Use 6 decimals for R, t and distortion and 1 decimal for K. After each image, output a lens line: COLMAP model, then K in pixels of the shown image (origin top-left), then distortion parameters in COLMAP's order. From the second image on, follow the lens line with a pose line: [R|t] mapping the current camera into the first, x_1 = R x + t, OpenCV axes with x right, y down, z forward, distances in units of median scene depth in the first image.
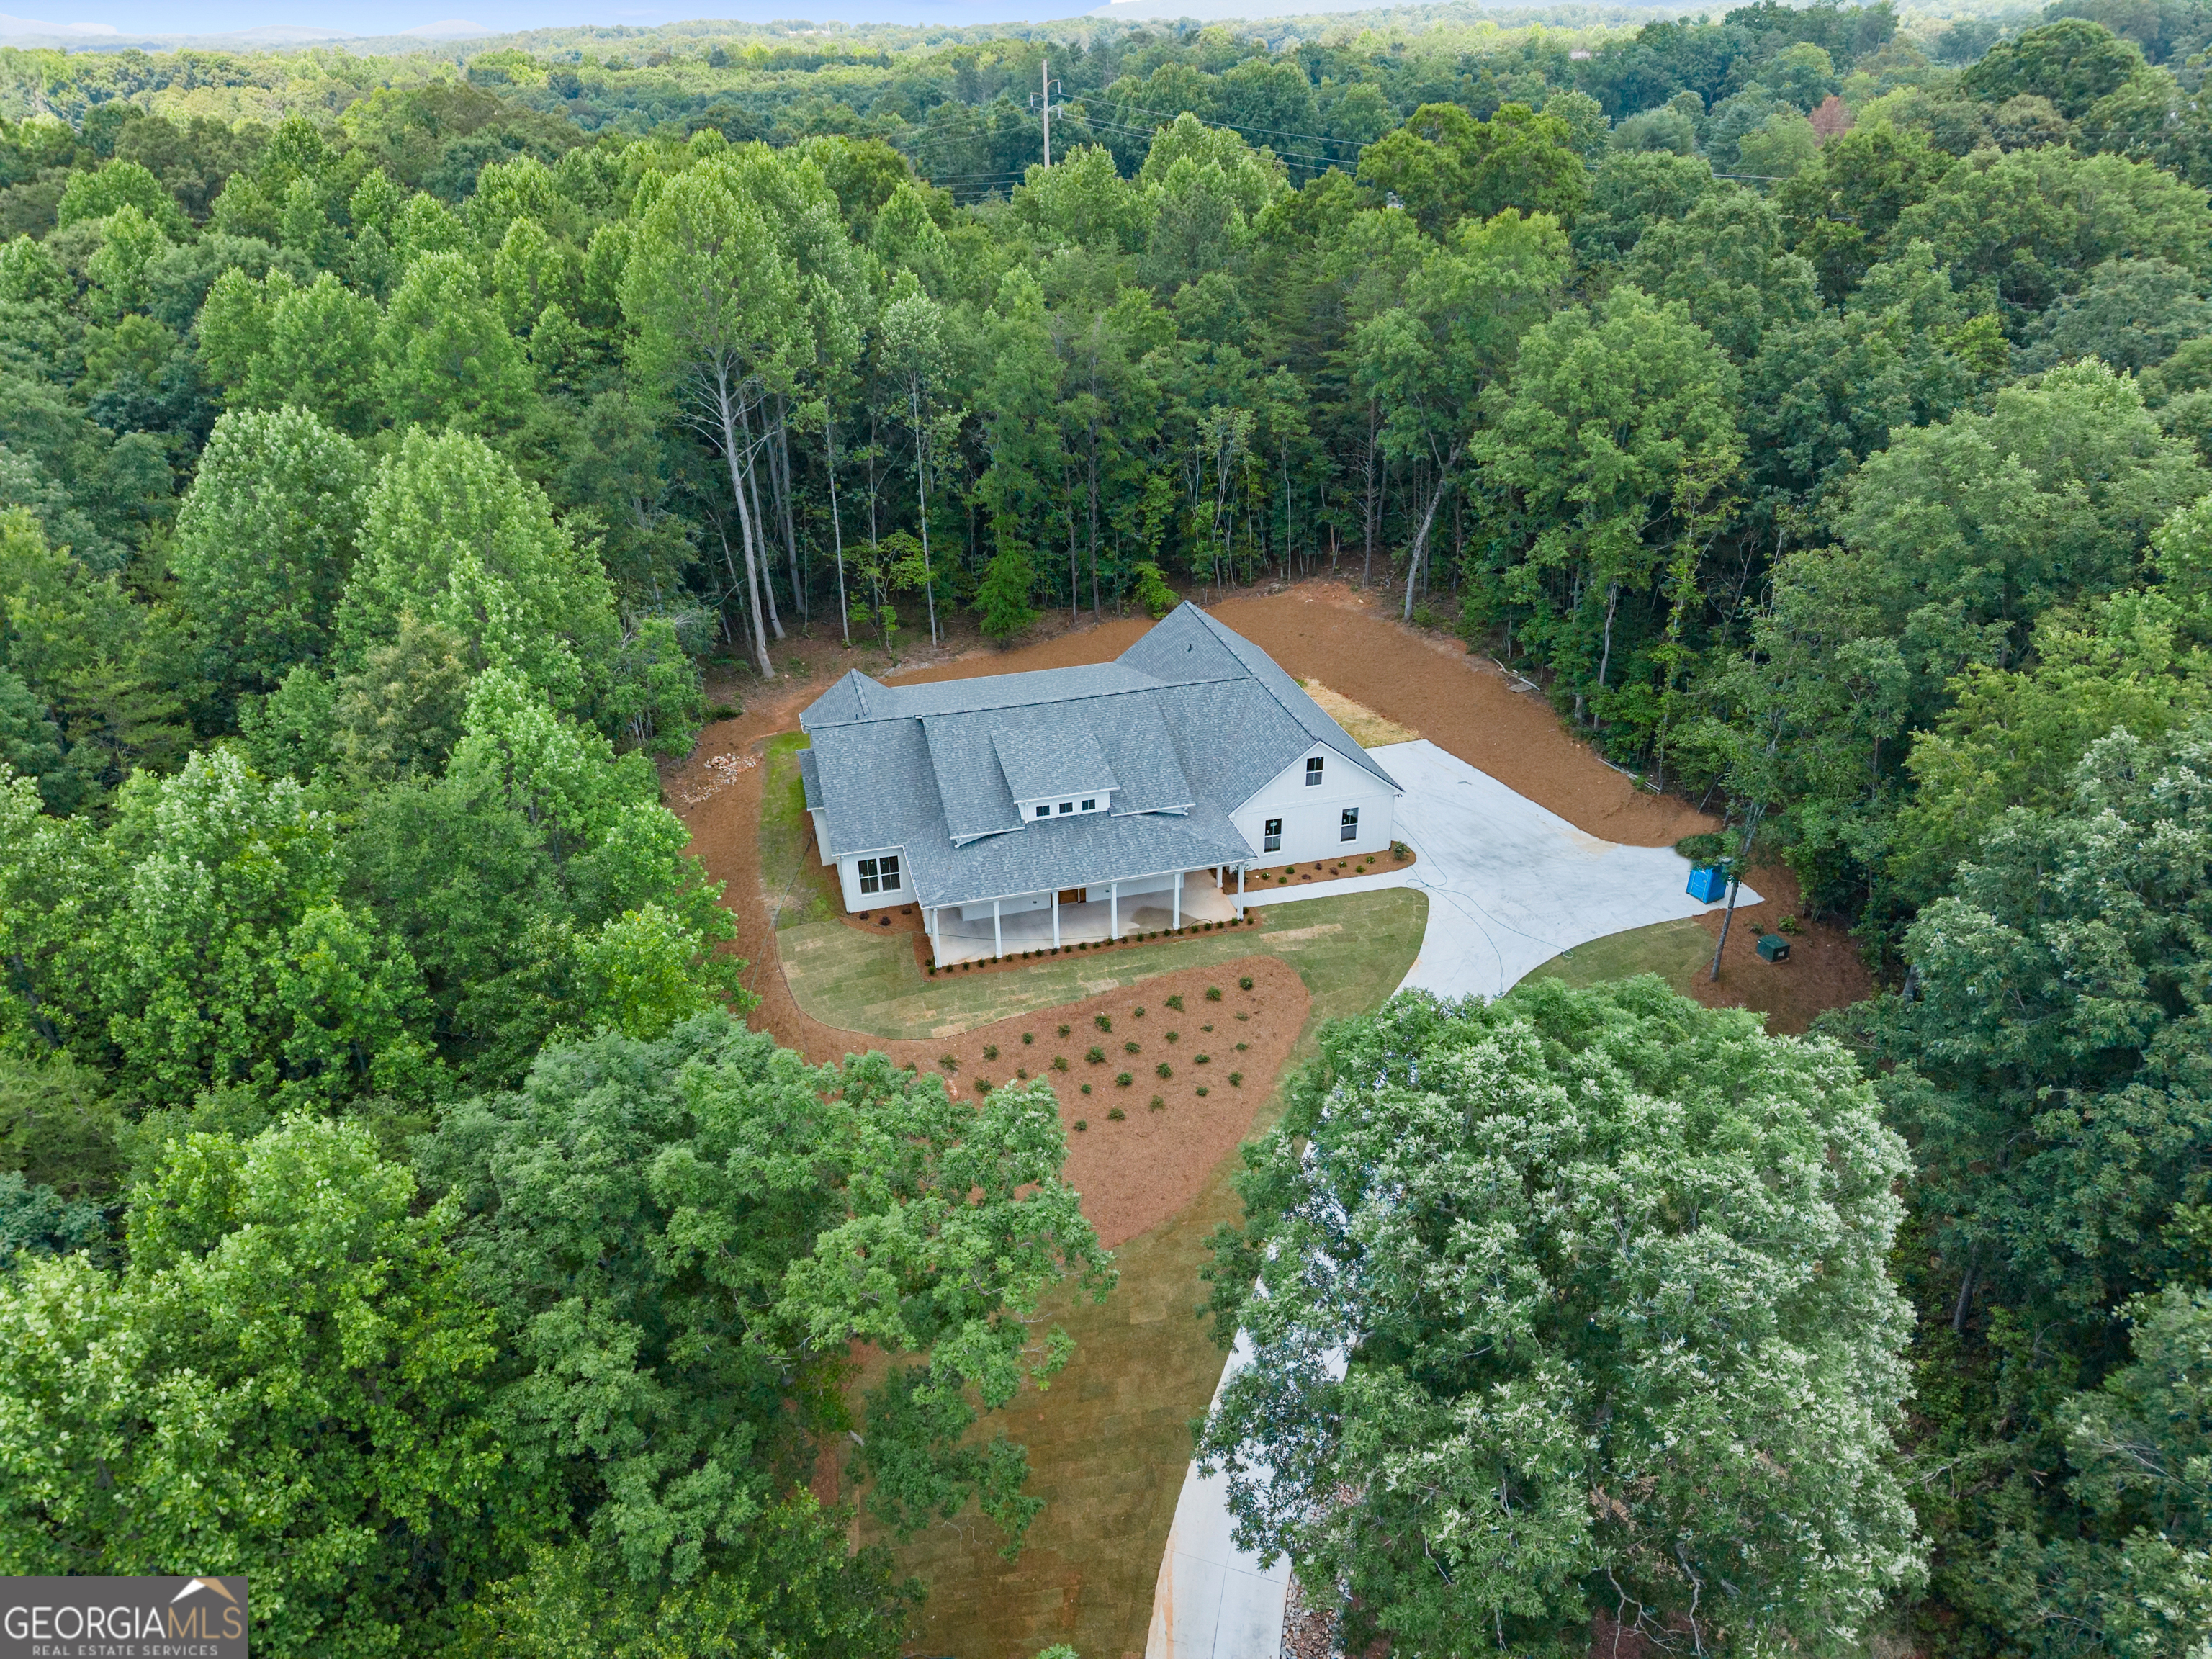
lens RADIAL K [[1476.4, 0, 1127.9], [0, 1476.4, 833.7], [0, 0, 1]] dist [0.011923, 0.001101]
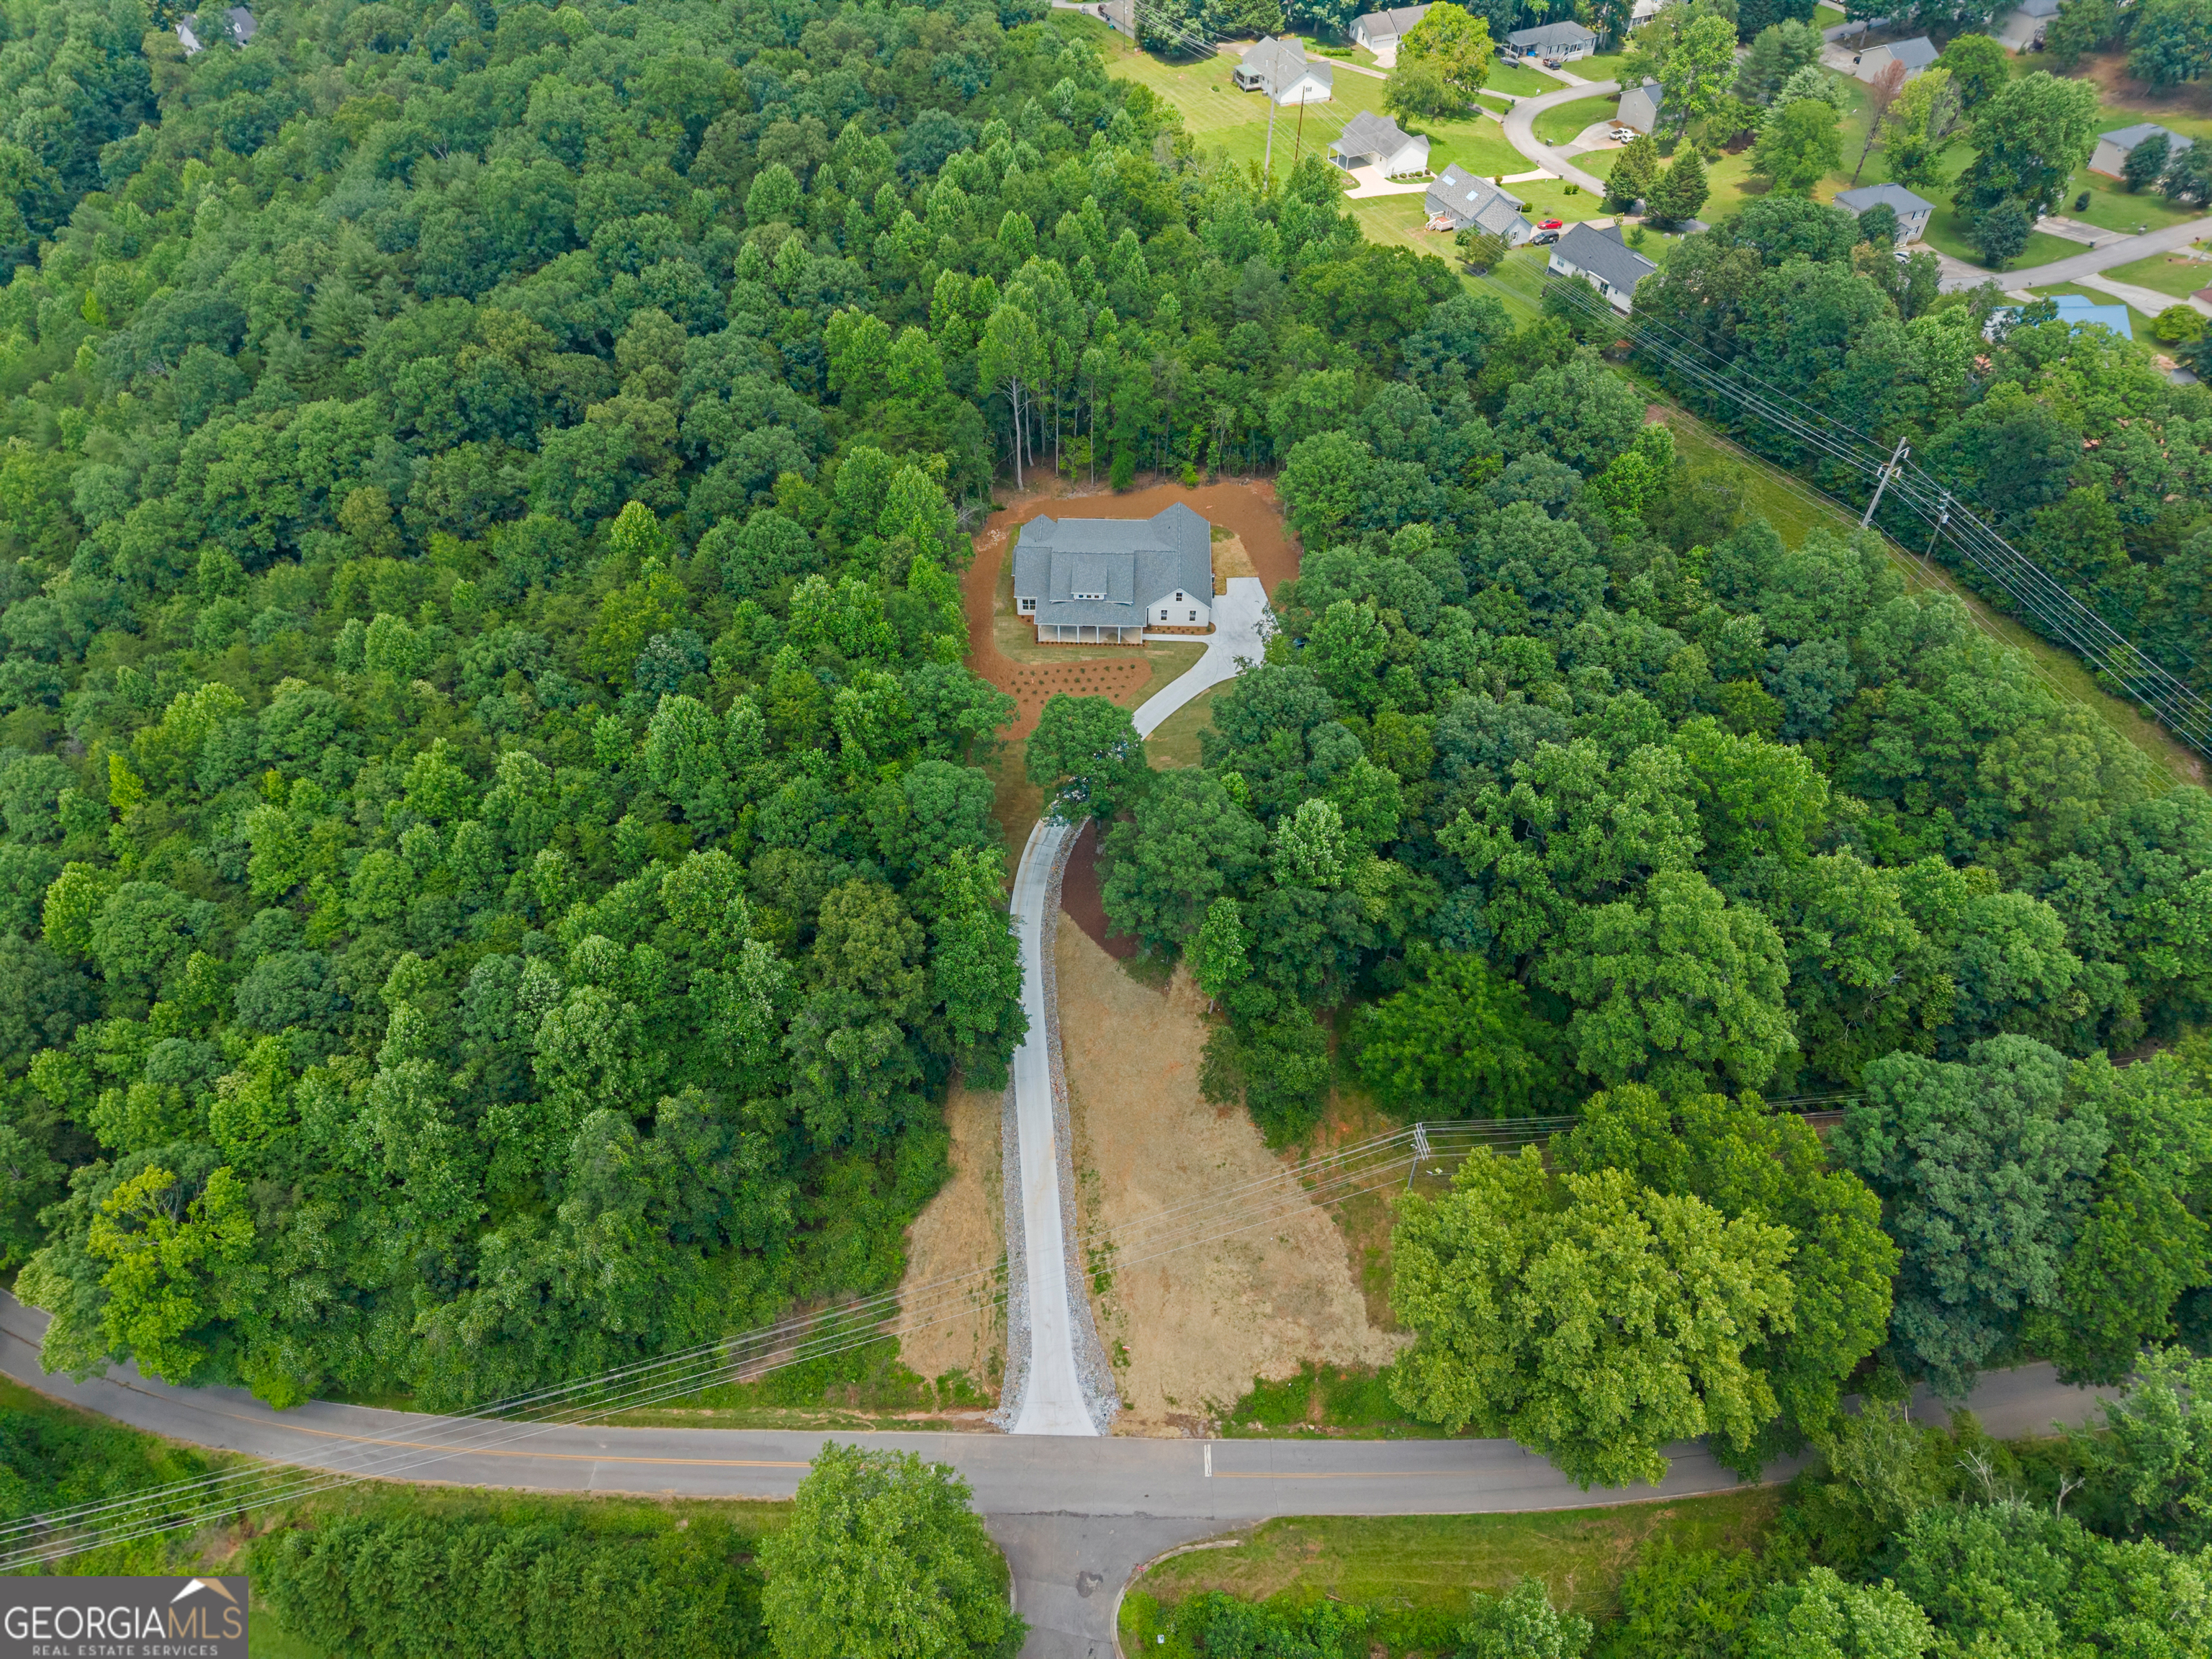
lens RADIAL K [[1512.4, 0, 1104.6], [0, 1512.4, 840.0], [0, 0, 1]] dist [0.012381, -0.000461]
pose [[0.955410, 0.225697, -0.190402, 0.701883], [-0.156495, 0.933831, 0.321665, -0.562299], [0.250402, -0.277525, 0.927512, -2.033369]]
